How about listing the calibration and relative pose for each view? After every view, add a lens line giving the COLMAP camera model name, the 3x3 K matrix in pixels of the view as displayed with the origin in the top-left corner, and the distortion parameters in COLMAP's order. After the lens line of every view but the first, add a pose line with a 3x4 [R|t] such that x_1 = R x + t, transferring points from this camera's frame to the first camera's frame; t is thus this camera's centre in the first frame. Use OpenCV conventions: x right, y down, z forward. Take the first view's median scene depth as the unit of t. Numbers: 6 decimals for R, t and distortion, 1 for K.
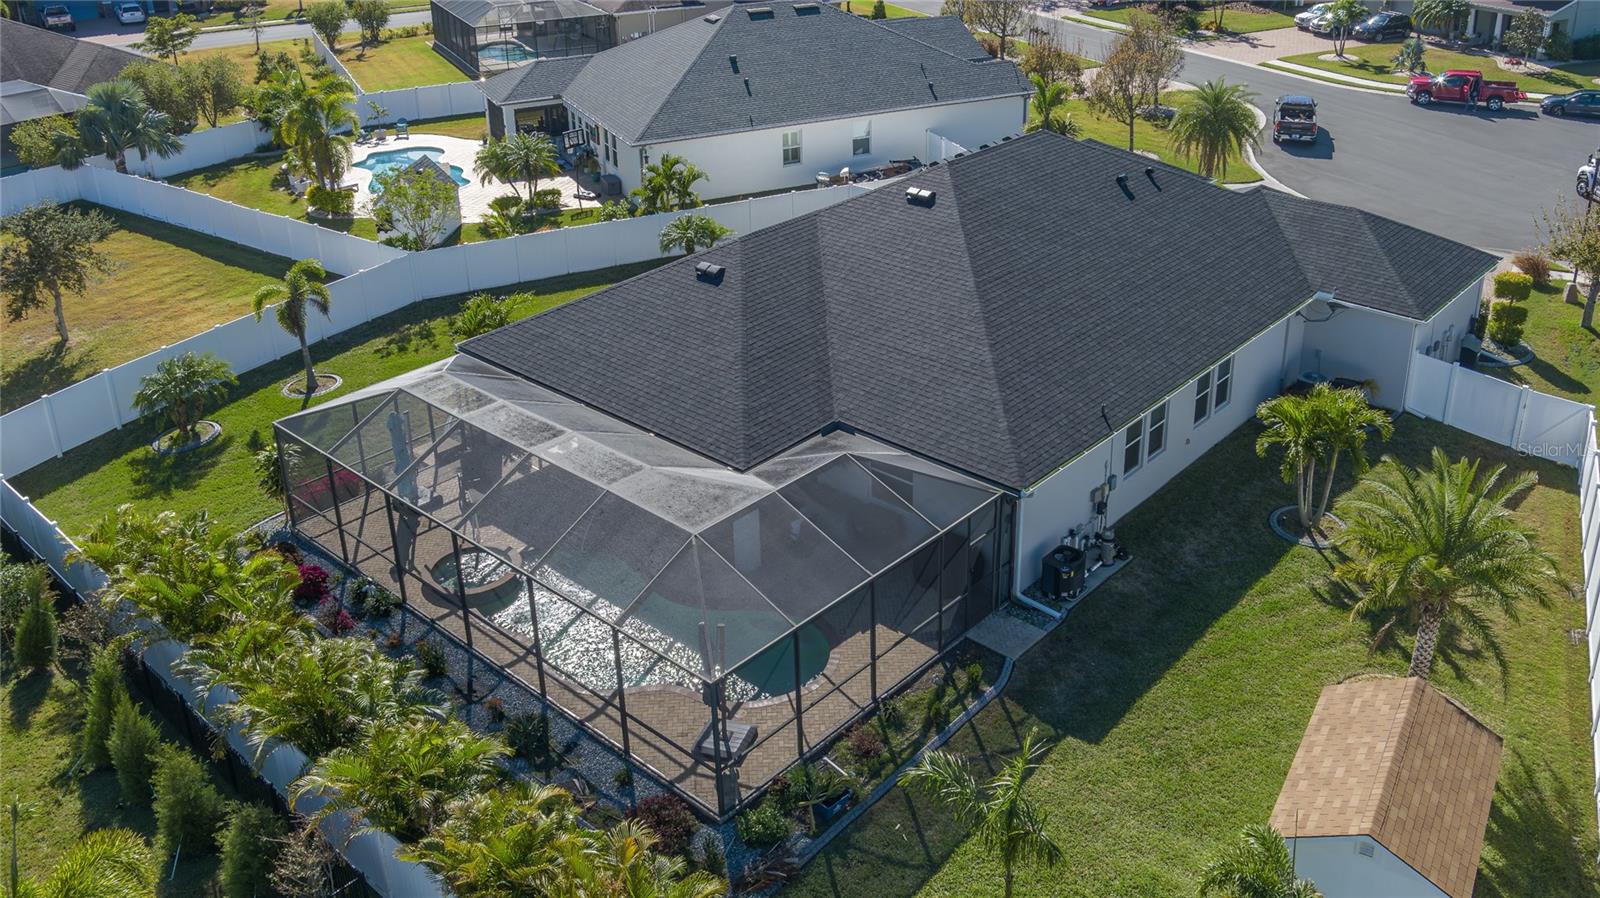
lens RADIAL K [[1305.3, 0, 800.0], [0, 1305.3, 449.0], [0, 0, 1]] dist [-0.042477, -0.001988]
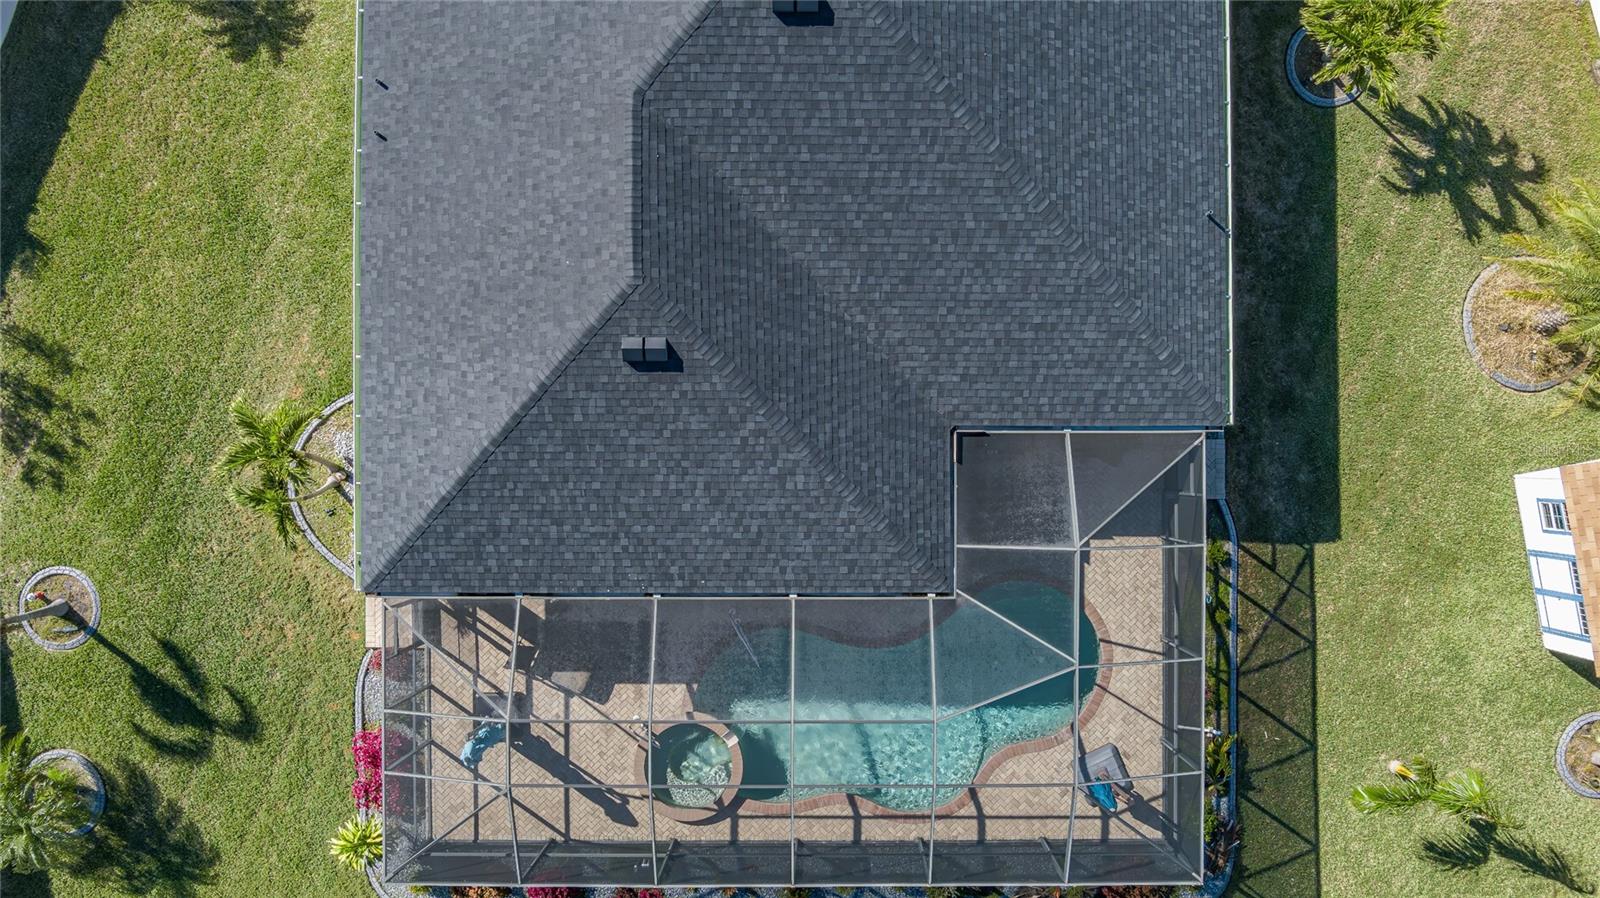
lens RADIAL K [[1305.3, 0, 800.0], [0, 1305.3, 449.0], [0, 0, 1]] dist [-0.042477, -0.001988]
pose [[0.734749, -0.677797, 0.027110, -0.075701], [0.284288, 0.343970, 0.894911, -0.786504], [-0.615893, -0.649828, 0.445421, 0.715566]]
